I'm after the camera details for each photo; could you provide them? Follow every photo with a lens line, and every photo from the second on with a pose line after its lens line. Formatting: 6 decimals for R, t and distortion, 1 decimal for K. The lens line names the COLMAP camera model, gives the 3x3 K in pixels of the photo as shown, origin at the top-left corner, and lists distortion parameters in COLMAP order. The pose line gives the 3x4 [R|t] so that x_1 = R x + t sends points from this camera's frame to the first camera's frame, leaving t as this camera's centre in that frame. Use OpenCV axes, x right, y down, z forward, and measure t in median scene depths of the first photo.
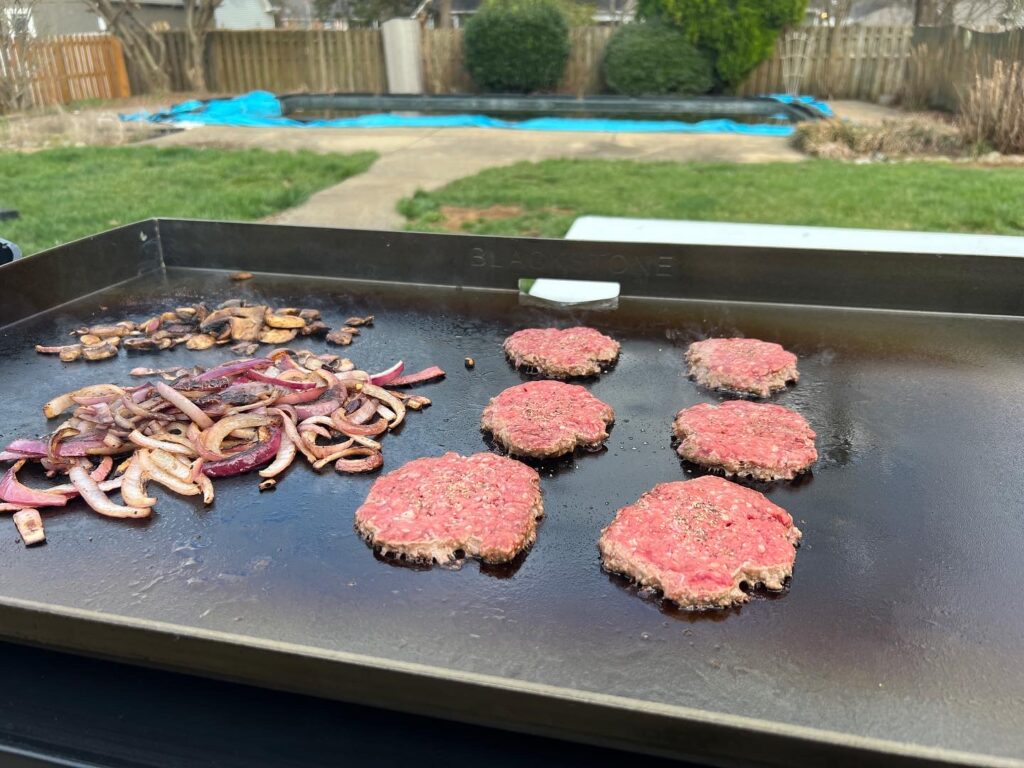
lens RADIAL K [[783.1, 0, 520.7], [0, 783.1, 390.7], [0, 0, 1]] dist [0.015071, -0.033622]
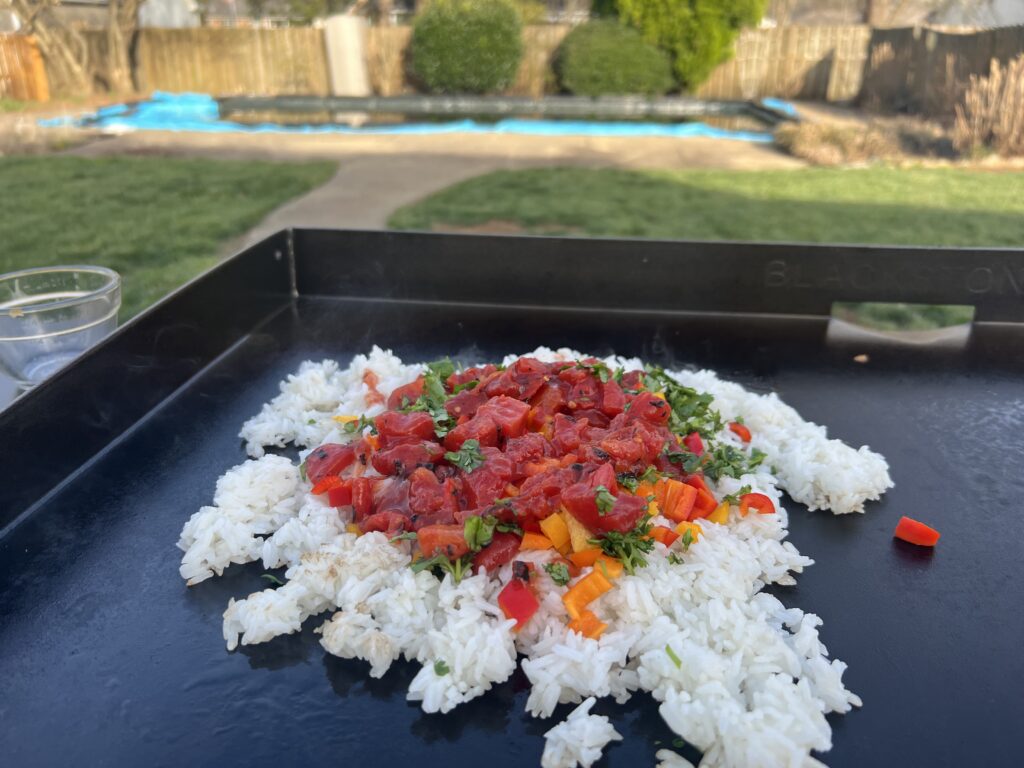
lens RADIAL K [[778.7, 0, 512.7], [0, 778.7, 383.0], [0, 0, 1]] dist [0.026382, -0.045700]
pose [[0.997026, -0.027036, 0.072167, -0.045269], [0.027740, 0.999577, -0.008775, -0.026909], [-0.071899, 0.010751, 0.997354, 0.072934]]
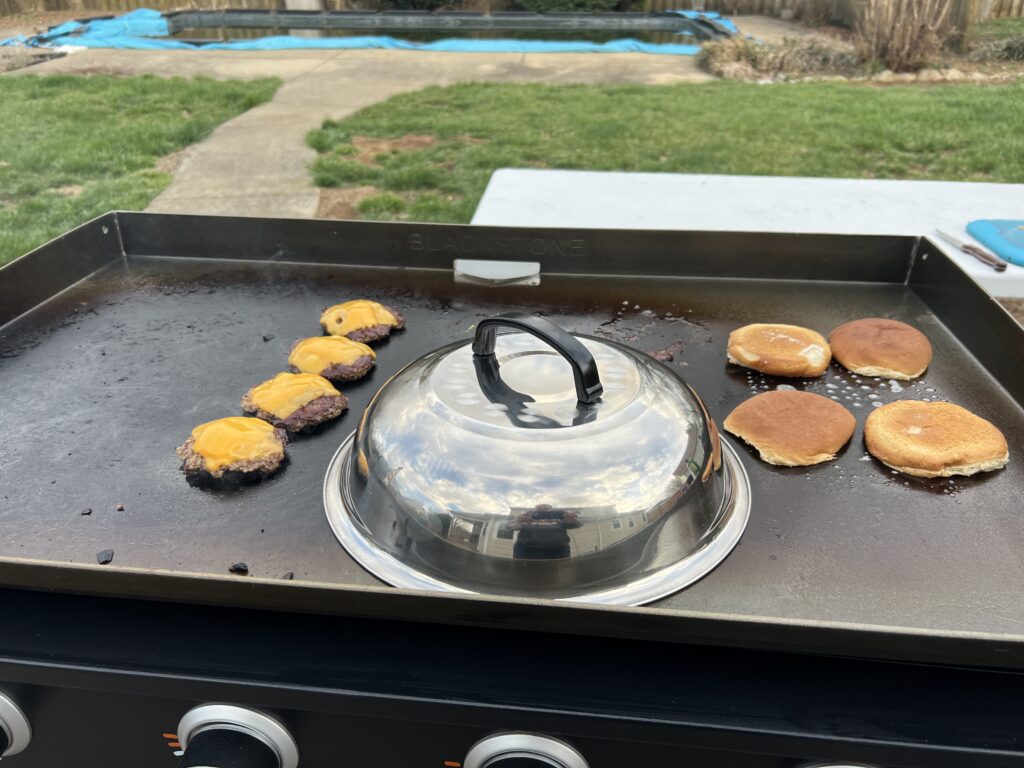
lens RADIAL K [[778.7, 0, 524.8], [0, 778.7, 387.2], [0, 0, 1]] dist [0.026382, -0.045700]
pose [[0.993338, -0.052953, 0.102351, -0.001962], [0.043088, 0.994419, 0.096298, -0.004935], [-0.106879, -0.091247, 0.990076, -0.013542]]
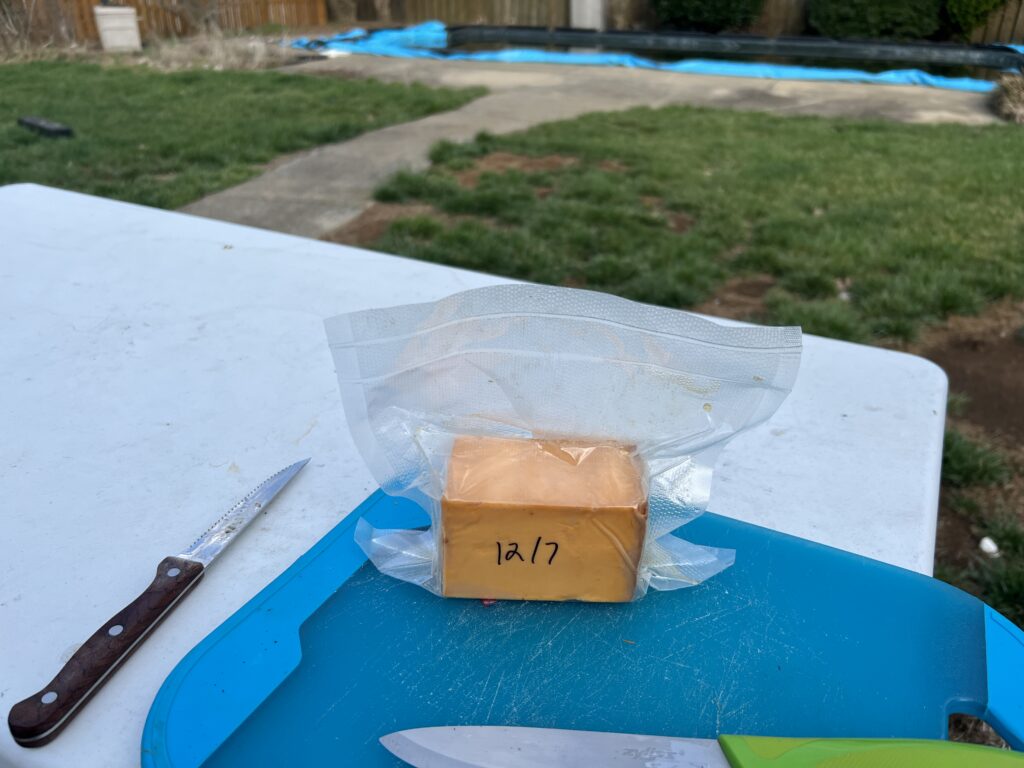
lens RADIAL K [[778.7, 0, 537.9], [0, 778.7, 401.7], [0, 0, 1]] dist [0.026382, -0.045700]
pose [[0.961960, 0.139615, -0.234820, 0.119335], [-0.120882, 0.988354, 0.092432, -0.026210], [0.244990, -0.060530, 0.967634, 0.082664]]
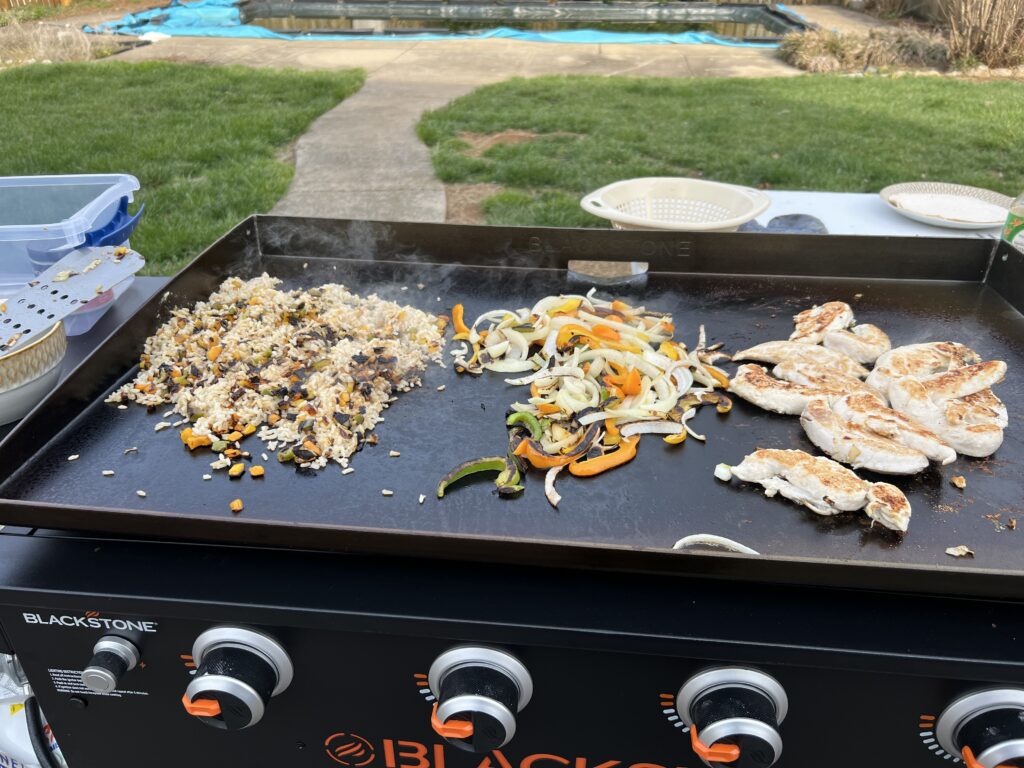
lens RADIAL K [[778.7, 0, 517.6], [0, 778.7, 393.4], [0, 0, 1]] dist [0.026382, -0.045700]
pose [[0.997717, -0.031441, 0.059771, -0.054492], [0.024516, 0.993265, 0.113242, -0.009721], [-0.062929, -0.111518, 0.991768, -0.008243]]
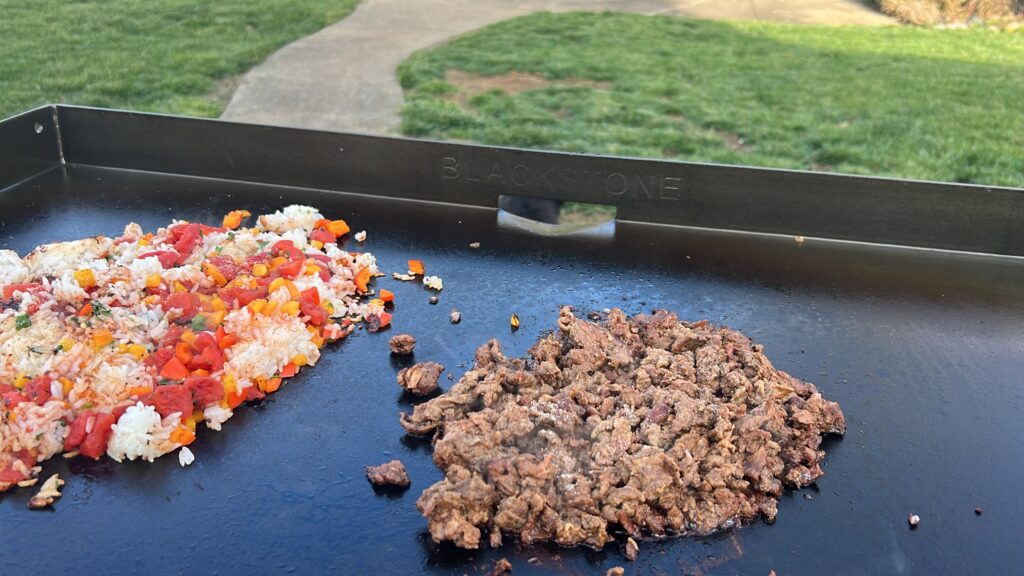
lens RADIAL K [[887.8, 0, 515.3], [0, 887.8, 290.6], [0, 0, 1]] dist [0.028571, -0.052157]
pose [[0.999355, 0.035010, 0.008004, -0.017263], [-0.035270, 0.998764, 0.035026, -0.027247], [-0.006768, -0.035286, 0.999354, 0.052543]]
